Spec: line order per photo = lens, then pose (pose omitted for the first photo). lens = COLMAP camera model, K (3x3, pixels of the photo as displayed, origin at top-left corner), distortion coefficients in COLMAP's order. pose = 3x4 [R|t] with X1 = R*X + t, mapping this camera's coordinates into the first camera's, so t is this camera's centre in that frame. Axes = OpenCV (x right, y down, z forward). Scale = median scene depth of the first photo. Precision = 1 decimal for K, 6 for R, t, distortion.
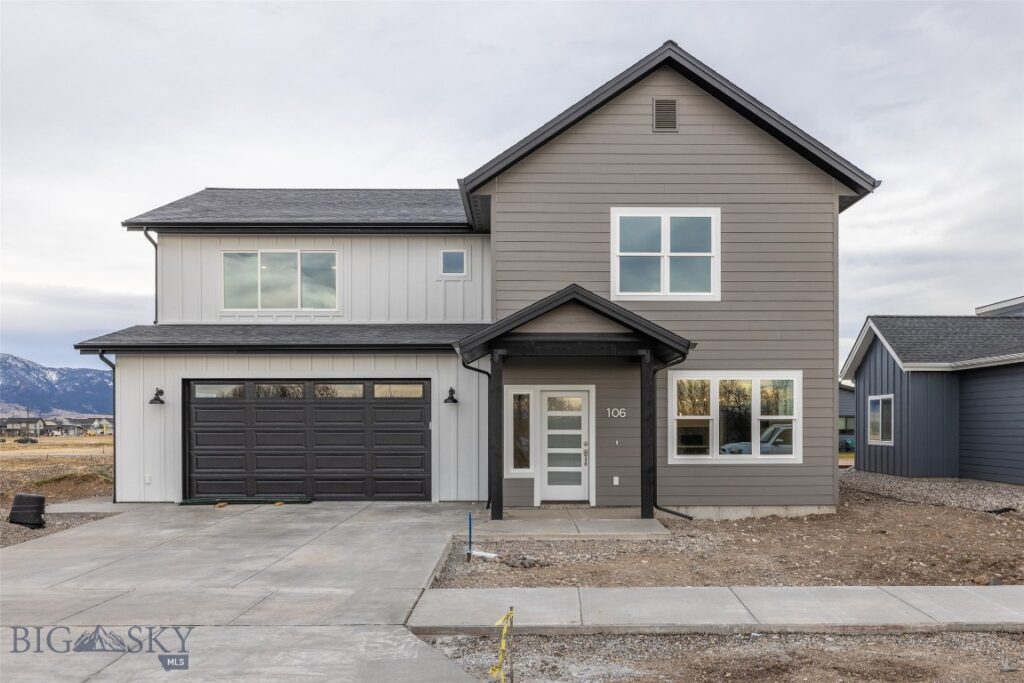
lens RADIAL K [[809.9, 0, 514.5], [0, 809.9, 424.8], [0, 0, 1]] dist [-0.000424, 0.001157]
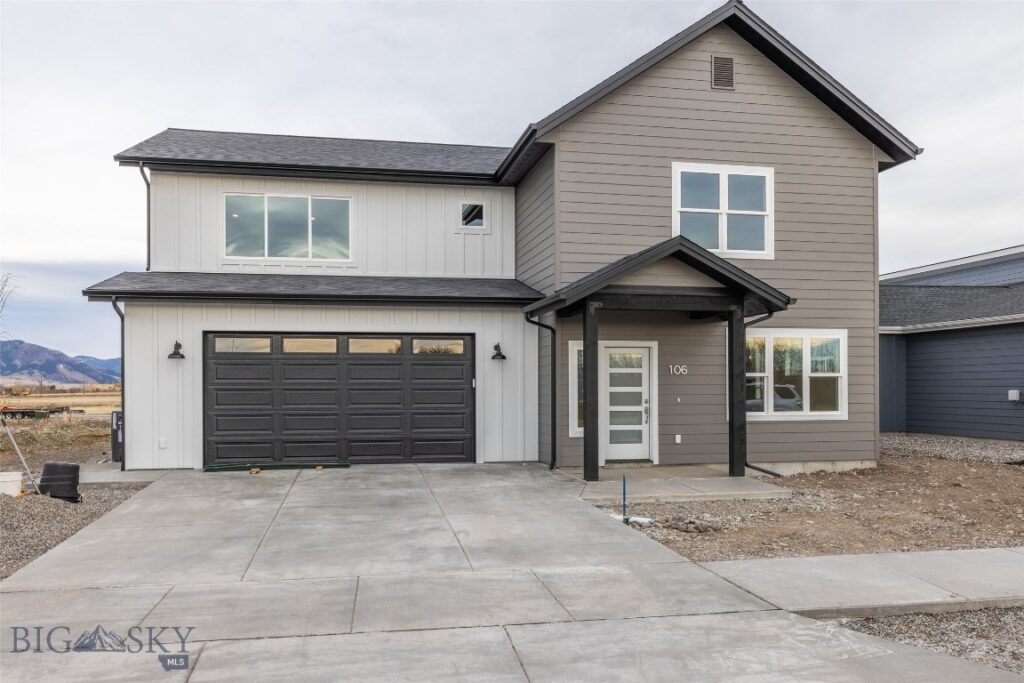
lens RADIAL K [[764.3, 0, 469.5], [0, 764.3, 382.3], [0, 0, 1]] dist [0.000183, -0.001300]
pose [[0.985791, 0.000353, 0.167976, -0.280884], [0.000719, 0.999980, -0.006325, 0.006232], [-0.167975, 0.006356, 0.985771, 0.123776]]
